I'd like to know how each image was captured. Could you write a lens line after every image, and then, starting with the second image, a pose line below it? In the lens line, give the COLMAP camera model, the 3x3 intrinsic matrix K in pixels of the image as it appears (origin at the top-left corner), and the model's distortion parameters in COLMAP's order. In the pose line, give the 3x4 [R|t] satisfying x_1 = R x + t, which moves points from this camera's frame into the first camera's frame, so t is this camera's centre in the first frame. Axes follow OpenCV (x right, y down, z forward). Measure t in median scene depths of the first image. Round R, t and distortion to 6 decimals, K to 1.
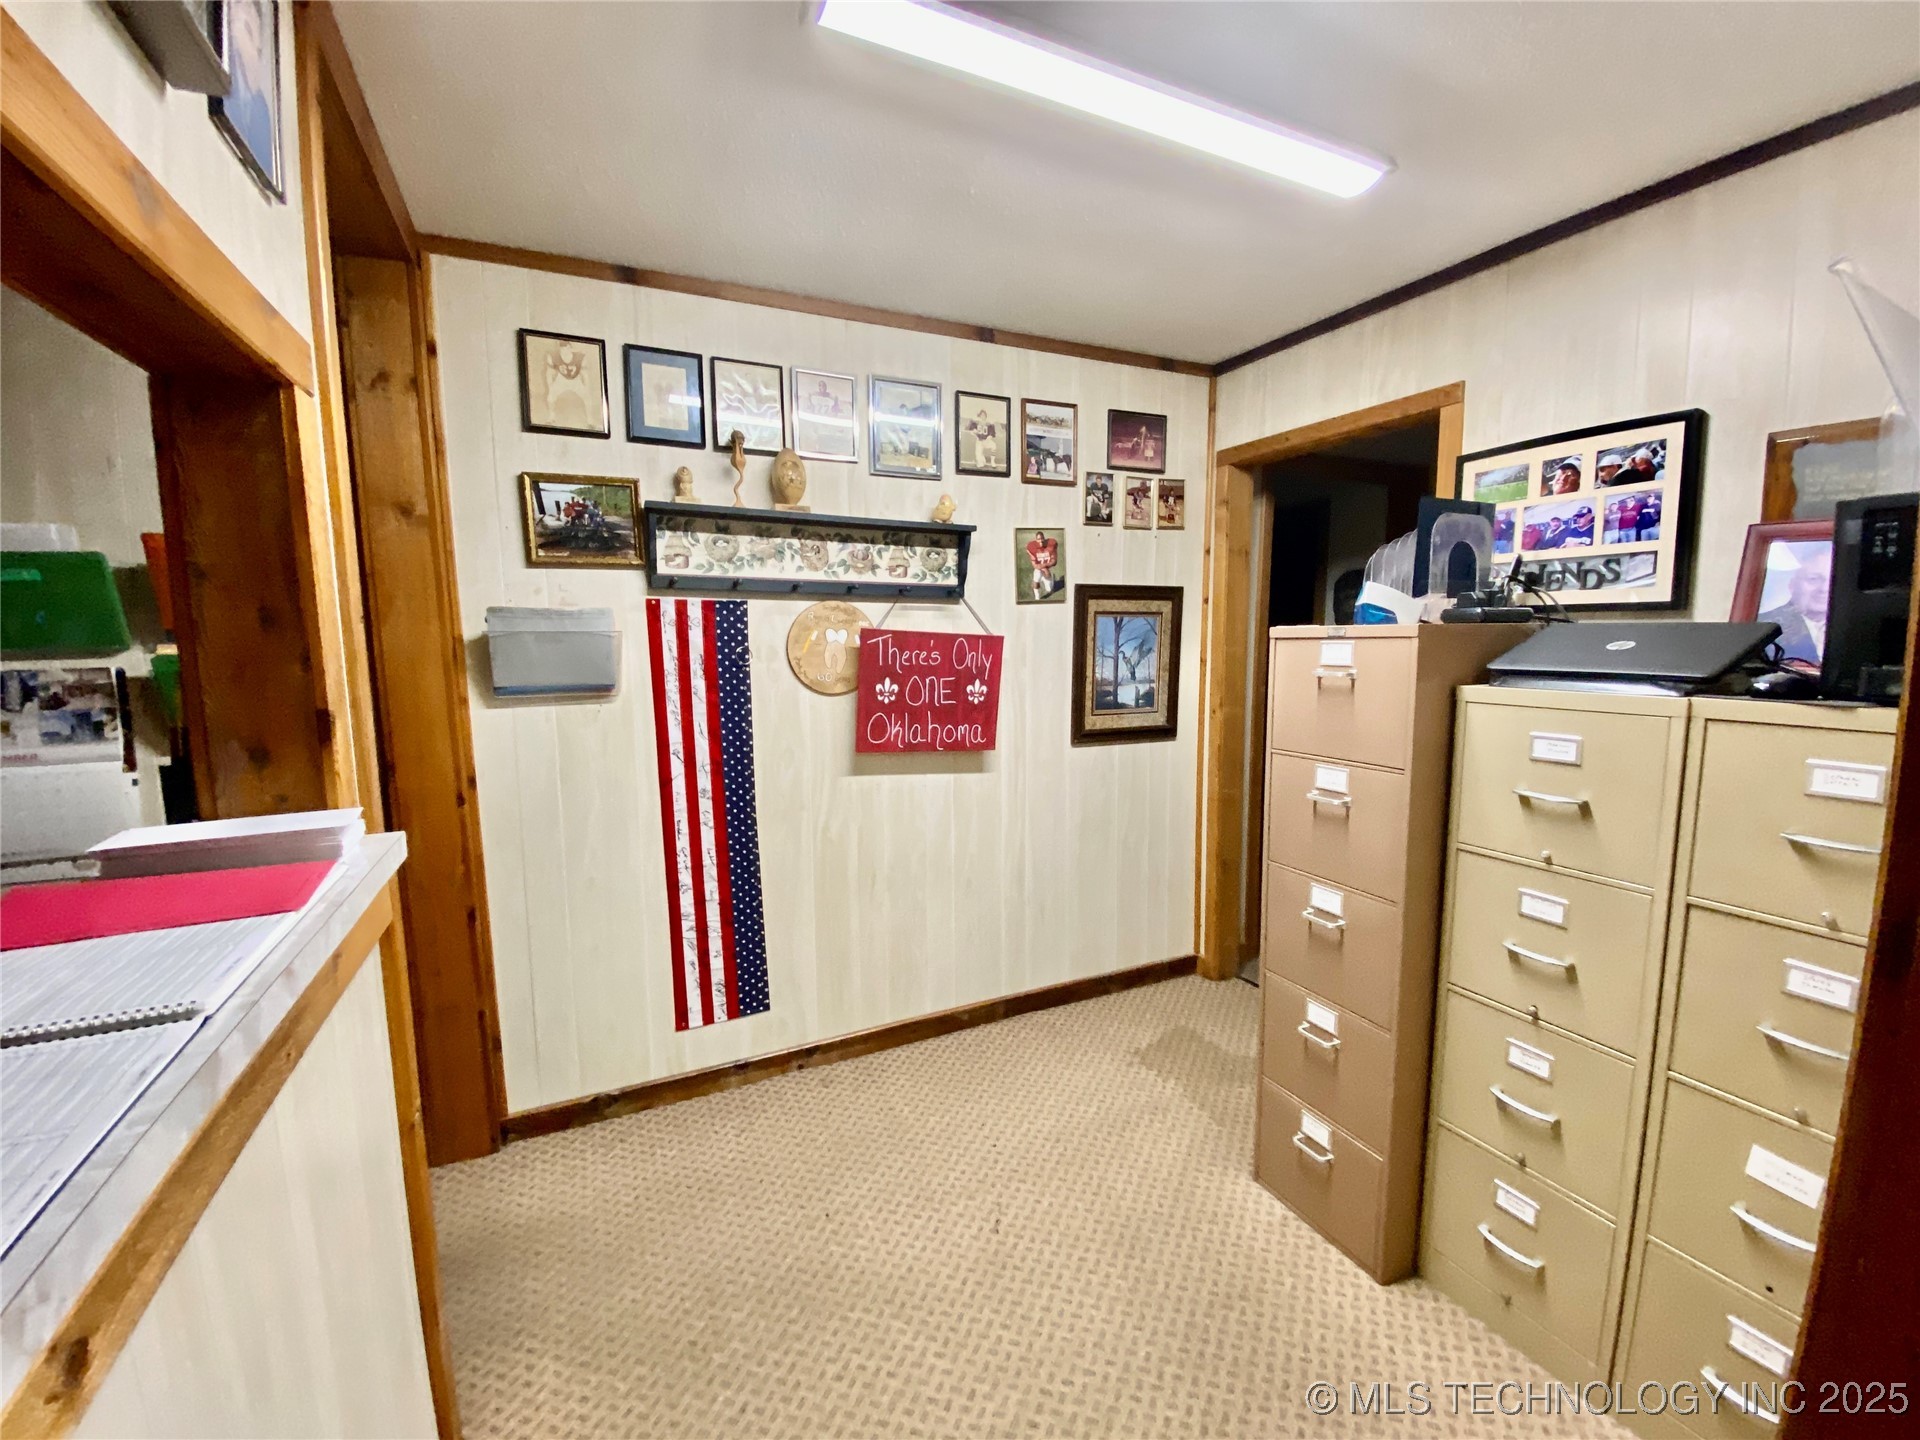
lens RADIAL K [[793.1, 0, 953.1], [0, 793.1, 727.7], [0, 0, 1]] dist [0.001772, -0.000861]
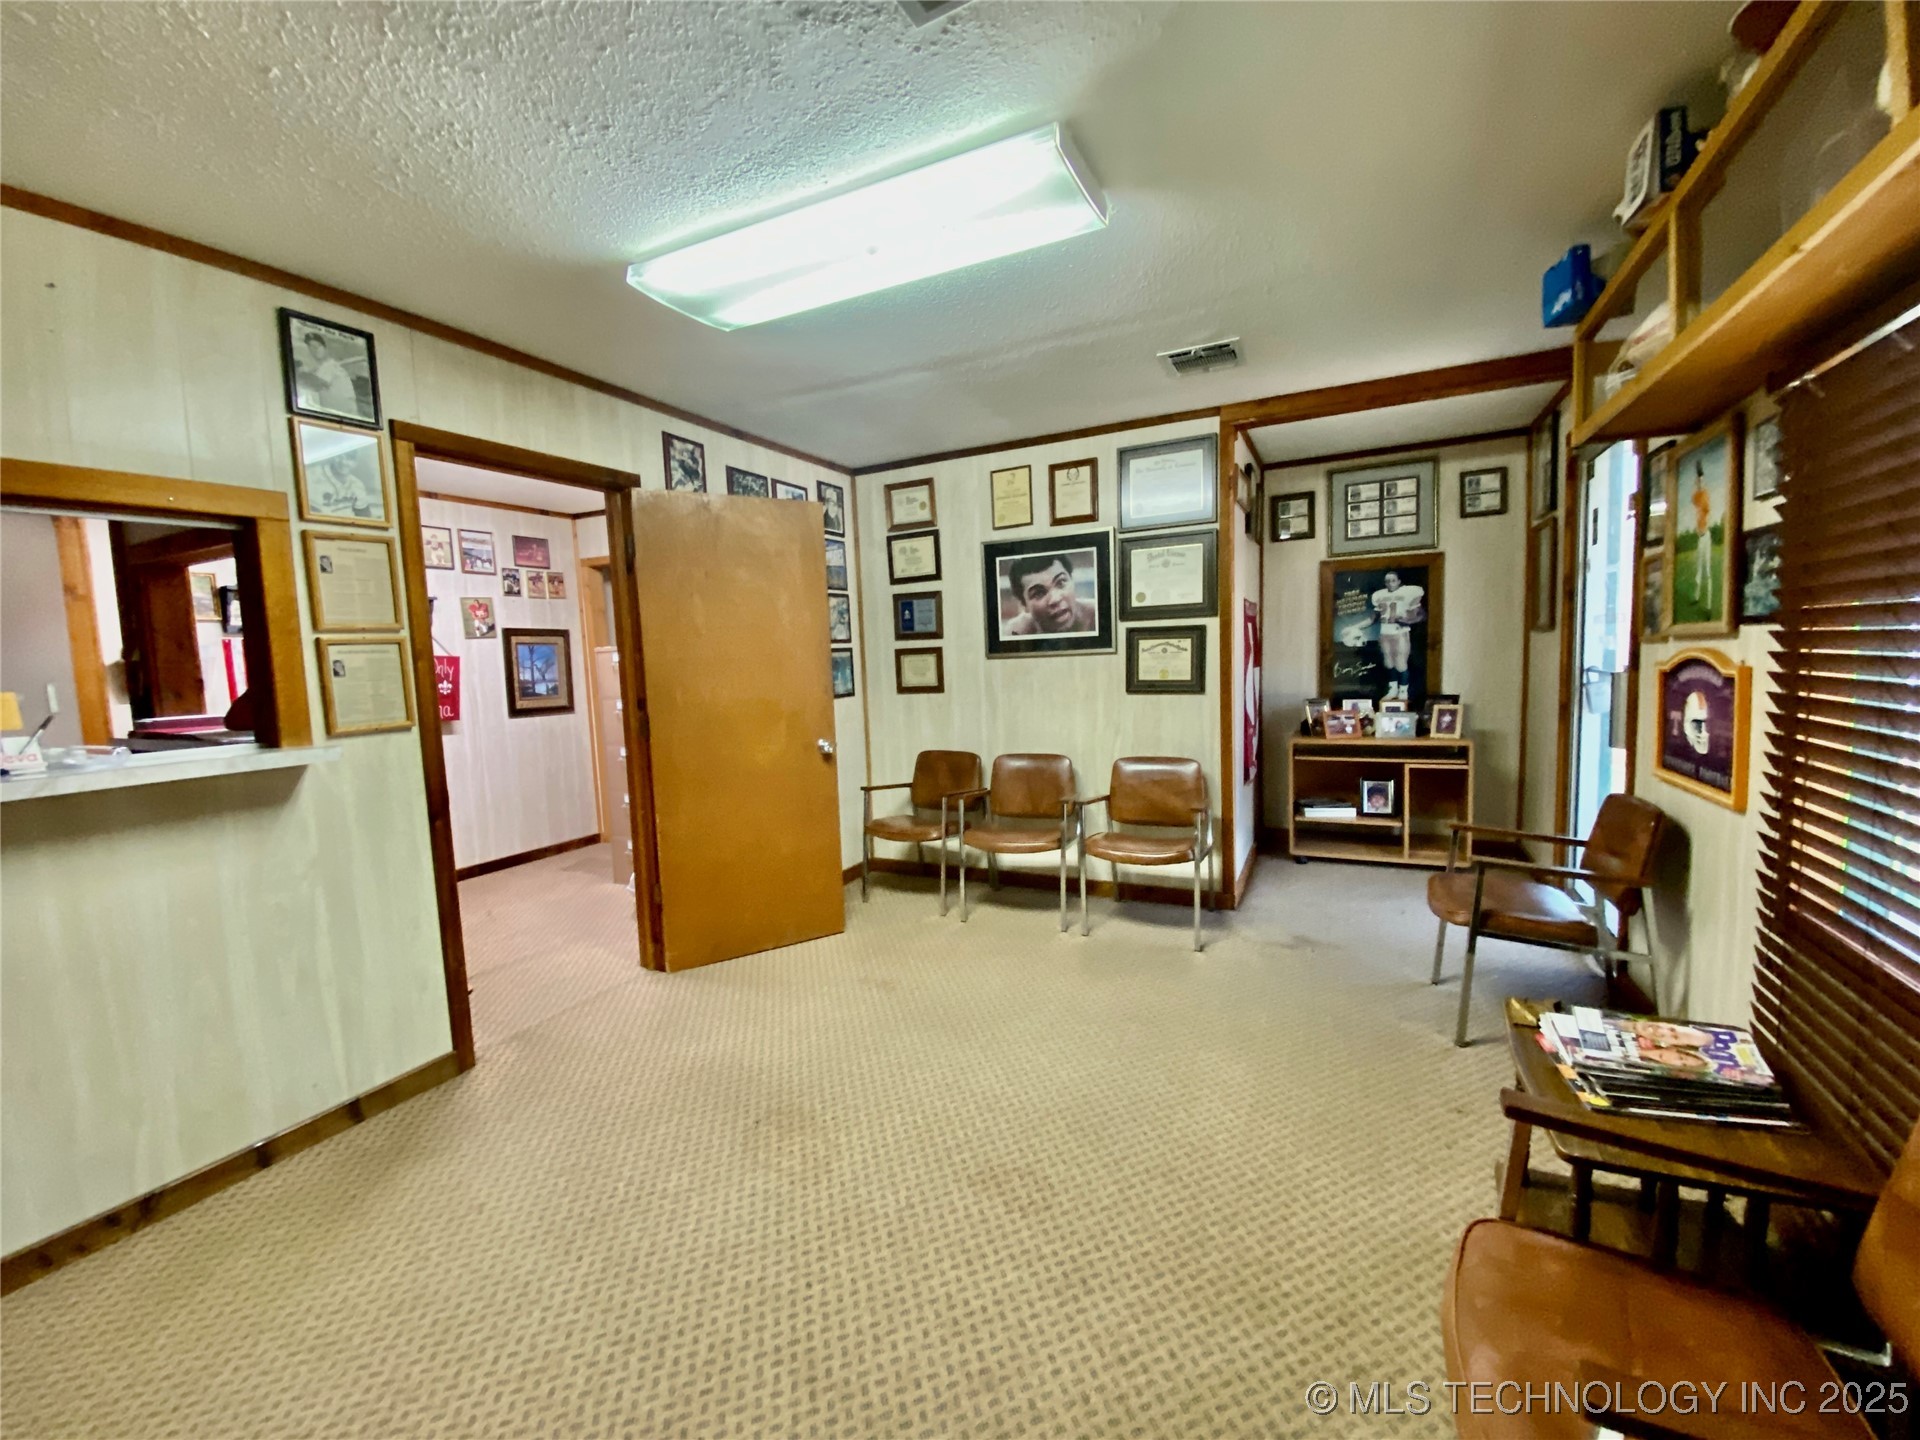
lens RADIAL K [[793.1, 0, 960.3], [0, 793.1, 729.2], [0, 0, 1]] dist [0.001772, -0.000861]
pose [[0.790260, -0.080882, 0.607410, -0.138269], [0.108415, 0.994068, -0.008683, 0.178698], [-0.603104, 0.072714, 0.794341, -1.058508]]
